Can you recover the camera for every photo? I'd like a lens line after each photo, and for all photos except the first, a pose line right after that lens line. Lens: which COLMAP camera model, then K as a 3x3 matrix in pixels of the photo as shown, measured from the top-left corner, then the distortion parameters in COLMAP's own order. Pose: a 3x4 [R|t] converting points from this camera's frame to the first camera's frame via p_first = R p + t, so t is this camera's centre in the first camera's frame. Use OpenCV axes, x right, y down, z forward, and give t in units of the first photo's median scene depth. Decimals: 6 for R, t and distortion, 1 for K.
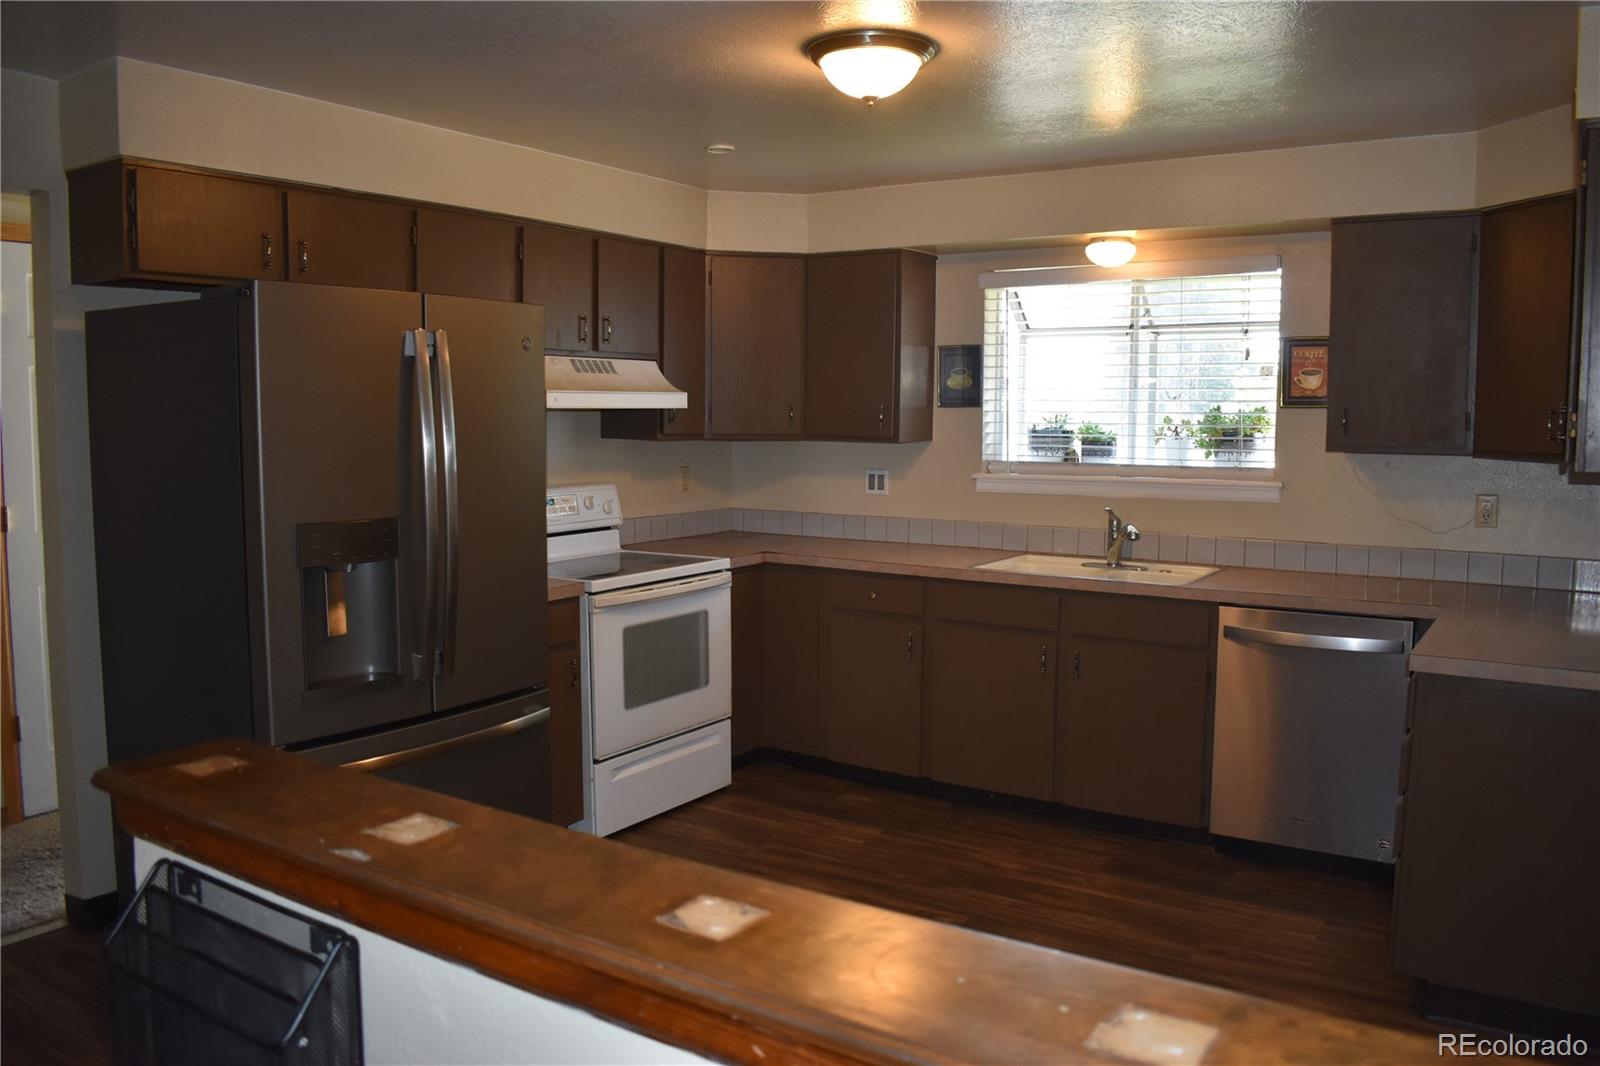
lens RADIAL K [[1243.2, 0, 791.1], [0, 1243.2, 543.5], [0, 0, 1]] dist [-0.094095, 0.016562]
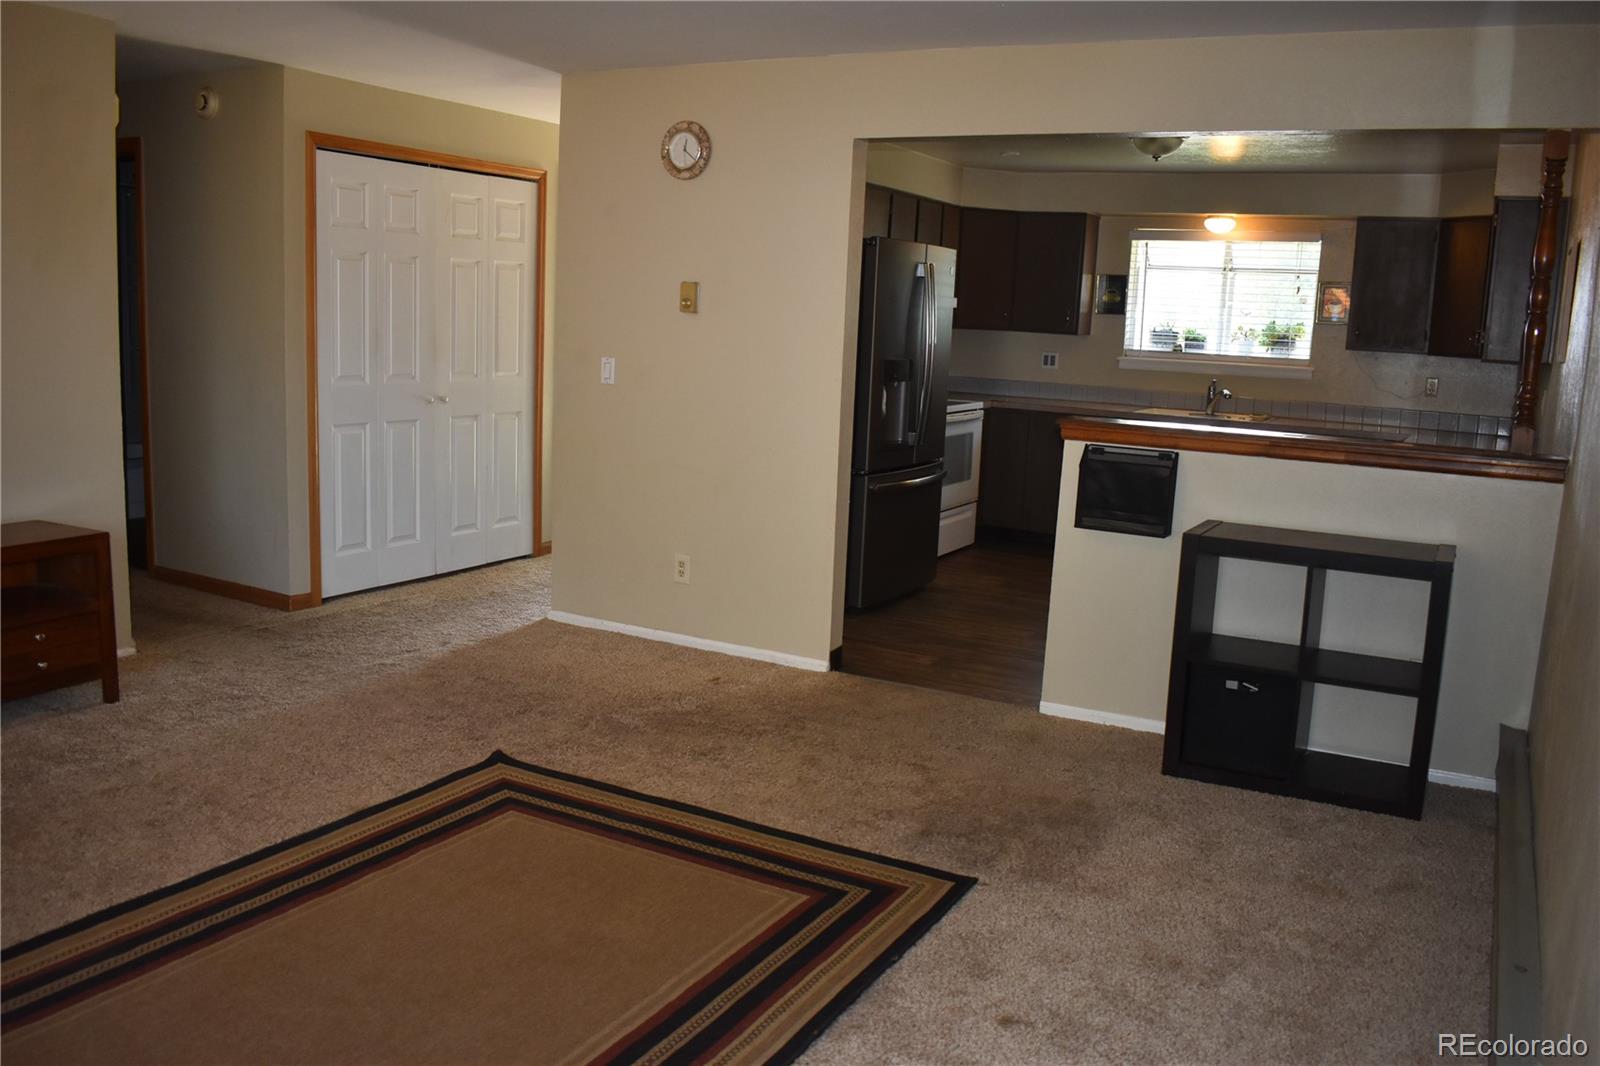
lens RADIAL K [[1243.2, 0, 813.4], [0, 1243.2, 527.9], [0, 0, 1]] dist [-0.094095, 0.016562]
pose [[0.995850, 0.023181, 0.088006, -0.408639], [-0.028869, 0.997538, 0.063917, 0.078993], [-0.086308, -0.066193, 0.994067, -0.600835]]
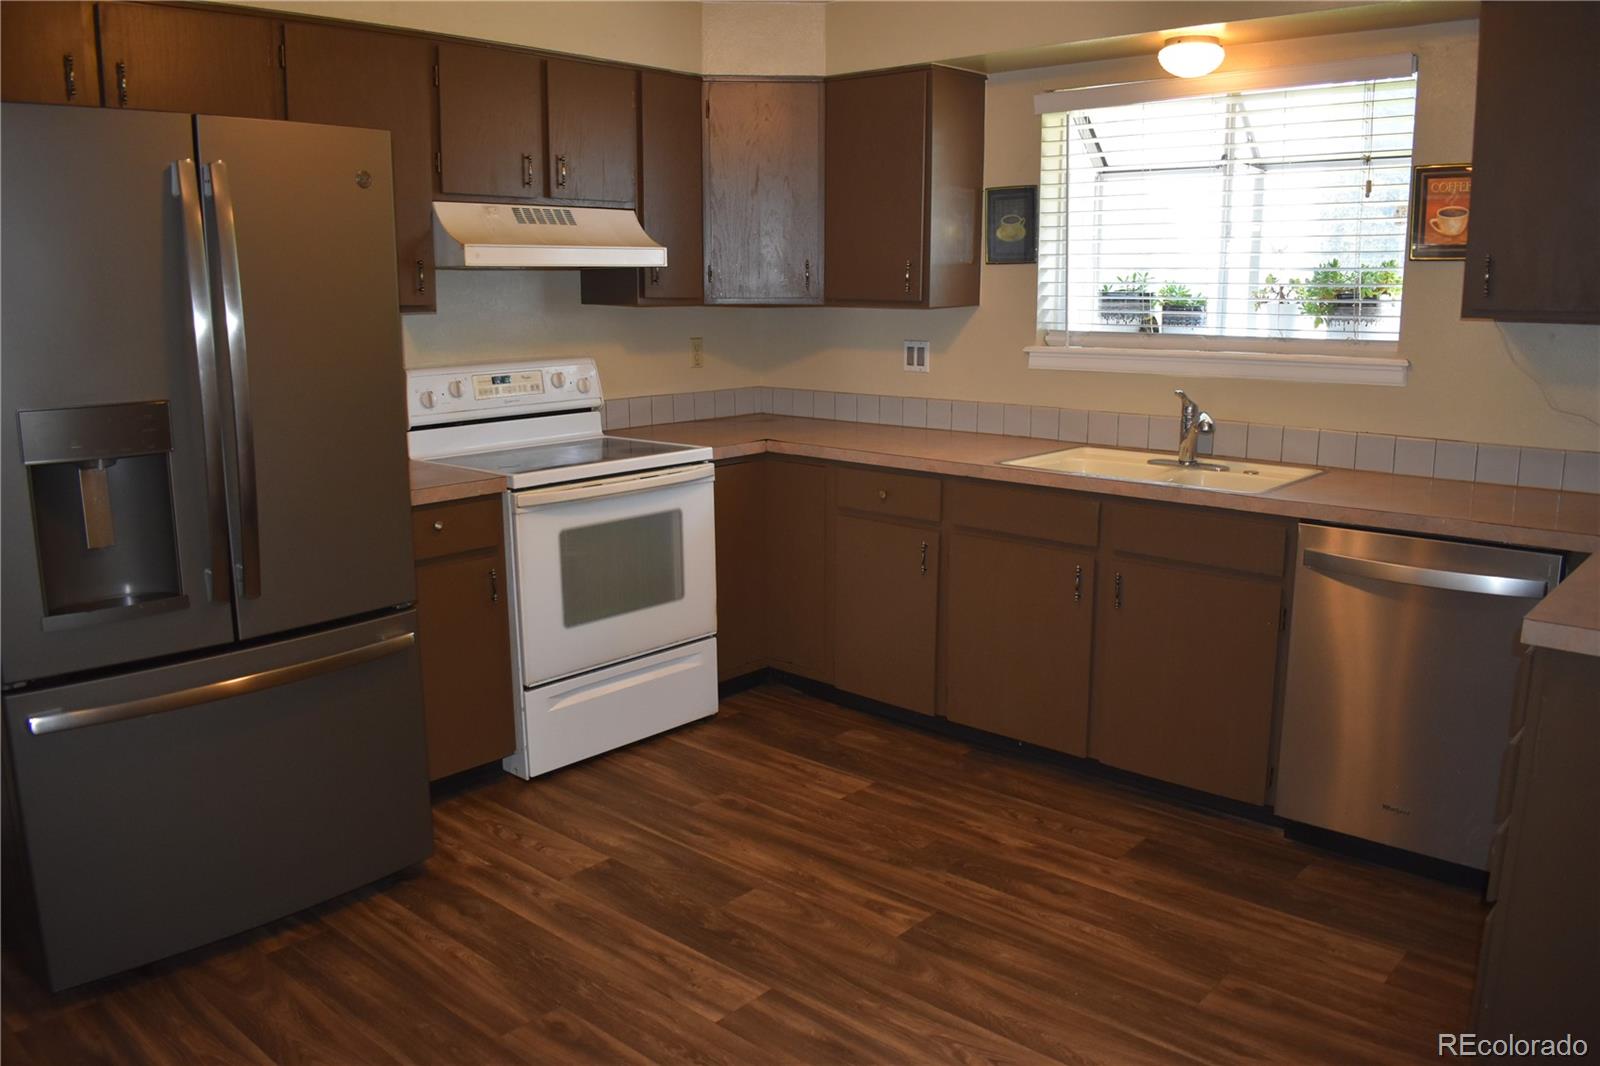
lens RADIAL K [[1243.2, 0, 794.7], [0, 1243.2, 537.9], [0, 0, 1]] dist [-0.094095, 0.016562]
pose [[0.988828, 0.023236, -0.147238, 0.130100], [-0.009323, 0.995483, 0.094485, -0.006917], [0.148768, -0.092056, 0.984578, 0.181453]]
